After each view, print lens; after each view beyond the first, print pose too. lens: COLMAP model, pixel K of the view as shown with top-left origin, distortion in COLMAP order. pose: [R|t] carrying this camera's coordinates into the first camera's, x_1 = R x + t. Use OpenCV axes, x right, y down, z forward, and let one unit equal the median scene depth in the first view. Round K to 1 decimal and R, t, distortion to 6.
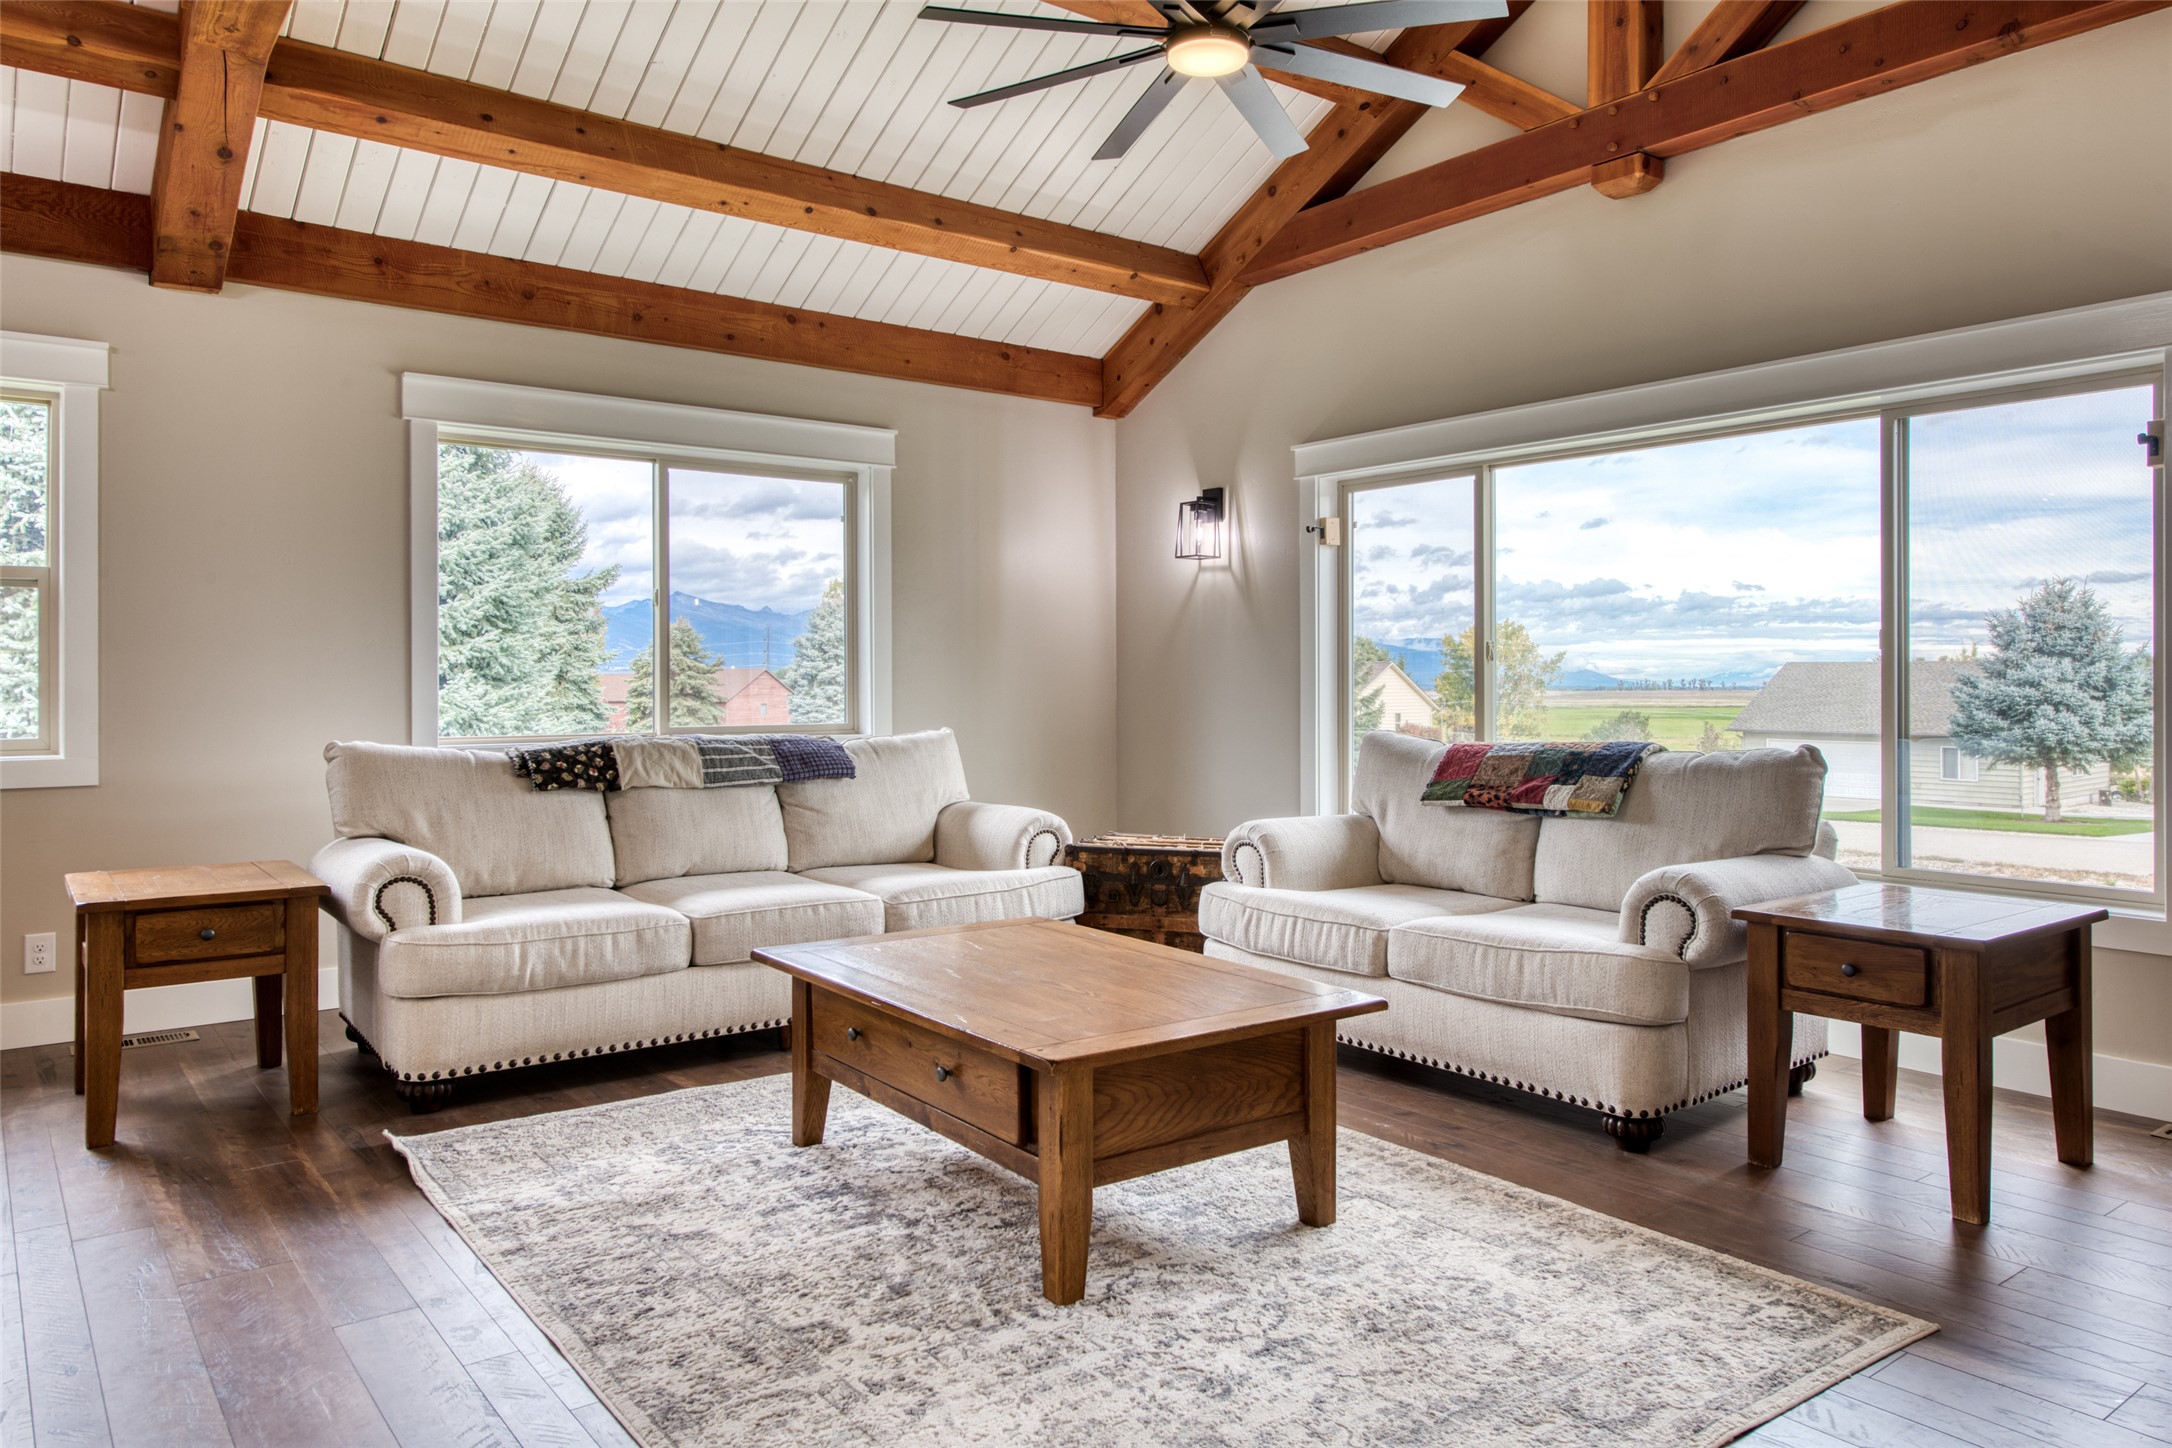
lens RADIAL K [[1435.8, 0, 1085.7], [0, 1435.8, 675.6], [0, 0, 1]] dist [-0.002354, 0.001329]
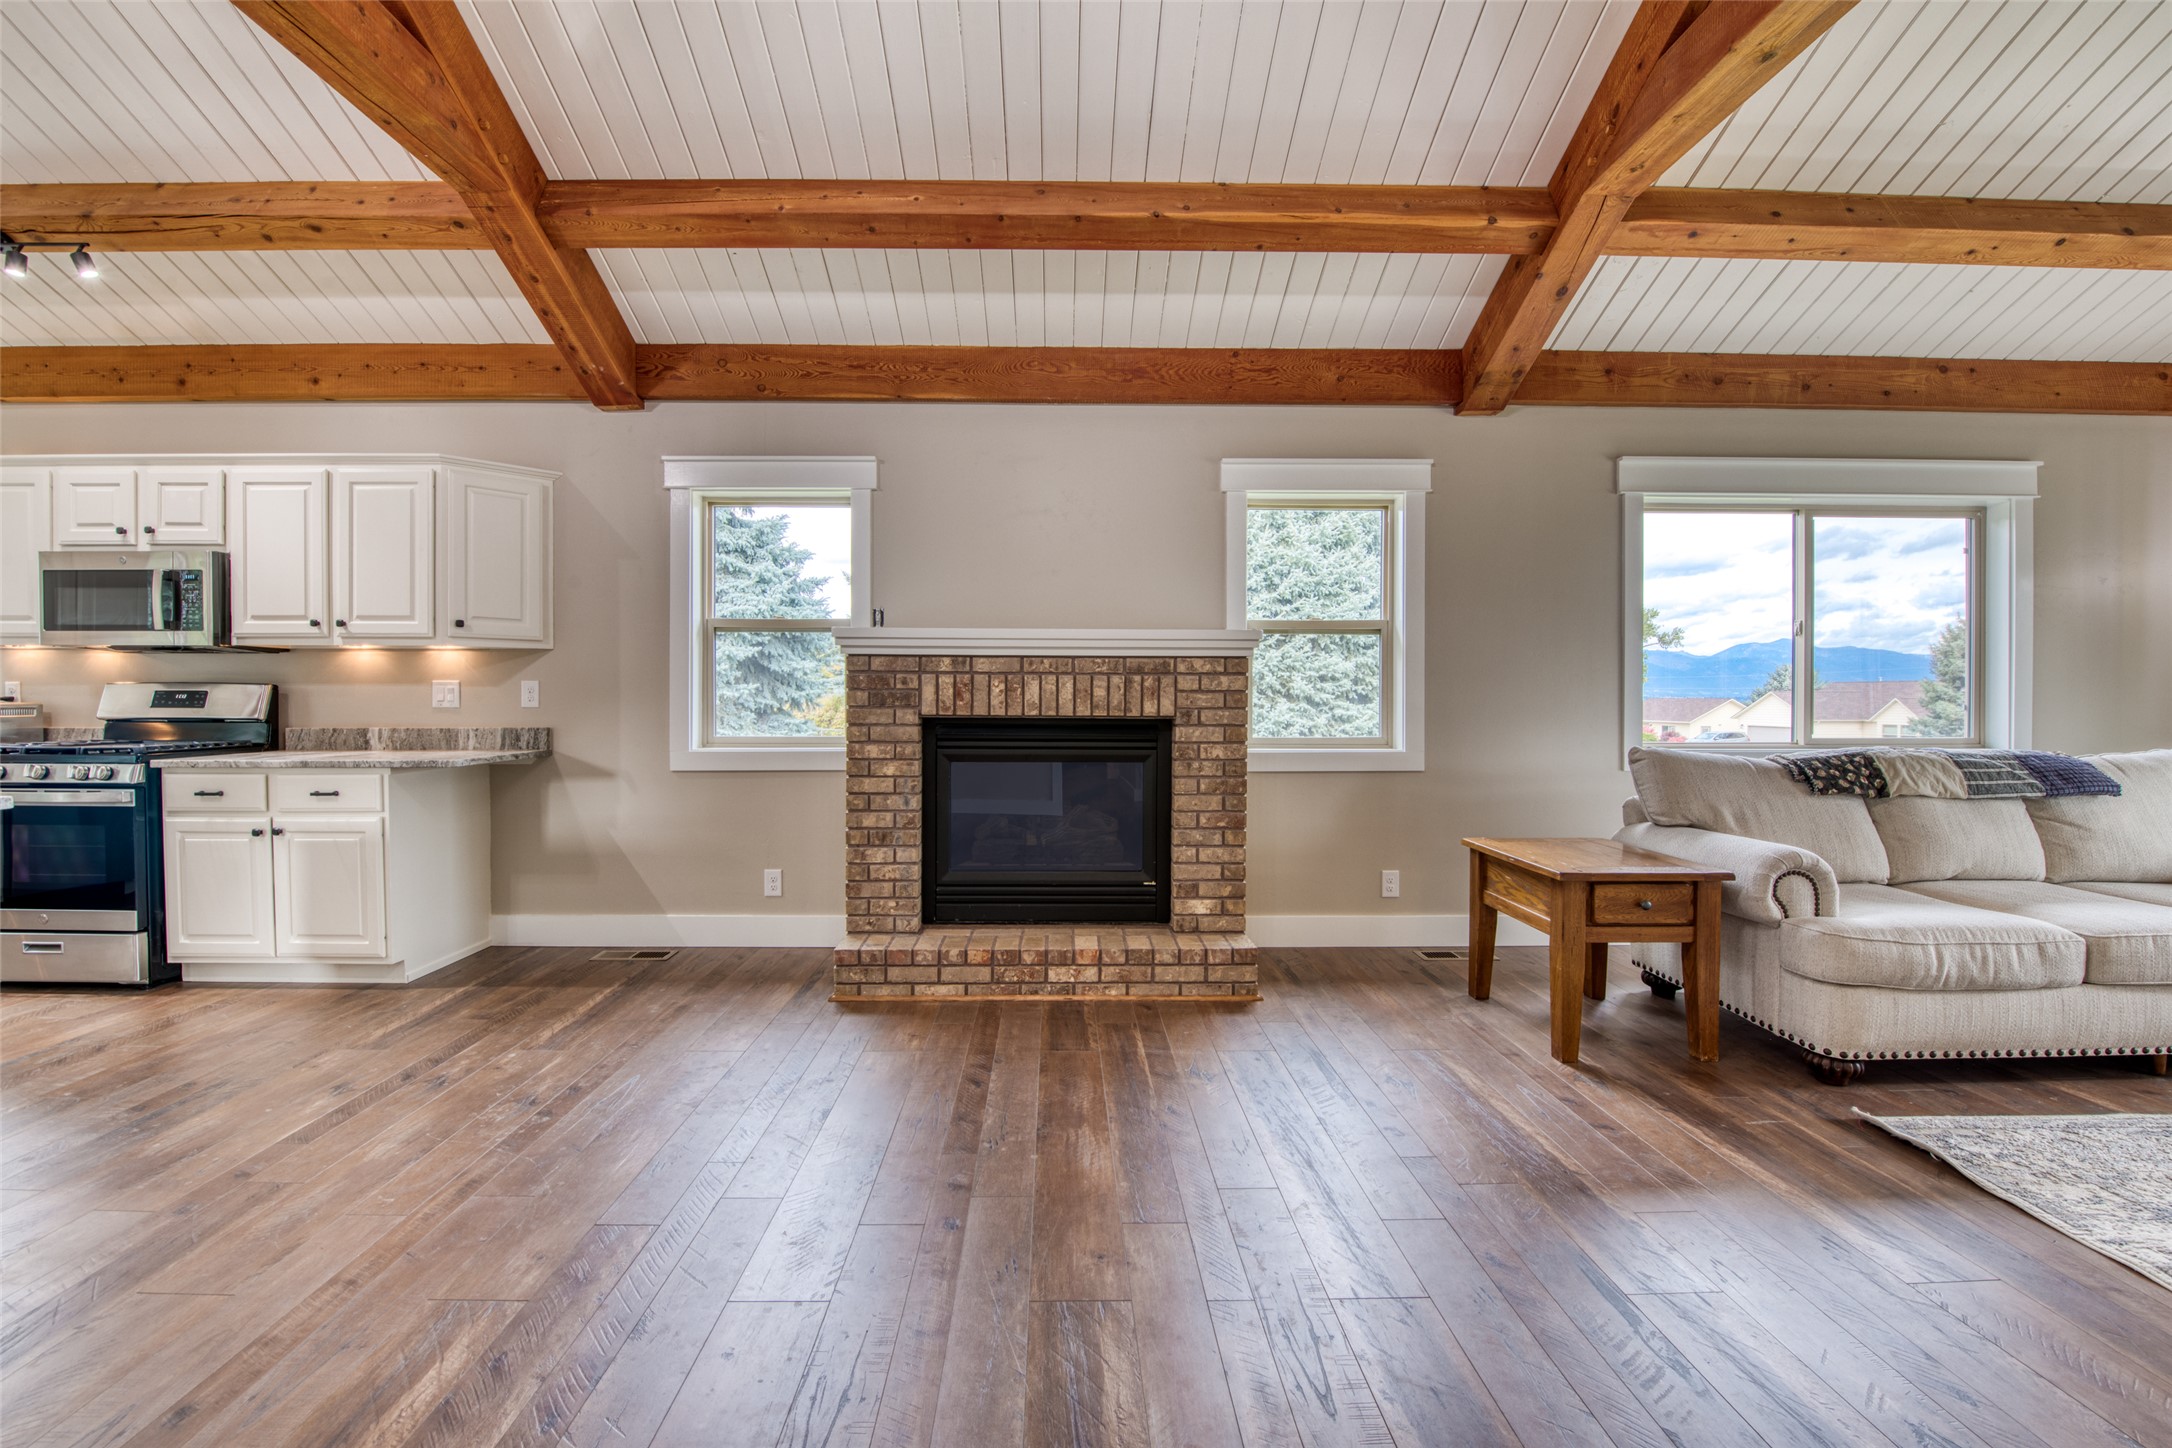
lens RADIAL K [[891.4, 0, 1076.5], [0, 891.4, 712.0], [0, 0, 1]] dist [-0.019228, -0.000432]
pose [[0.799178, 0.011825, -0.600978, -0.429851], [0.000233, 0.999800, 0.019983, 0.000167], [0.601094, -0.016110, 0.799016, 0.084553]]
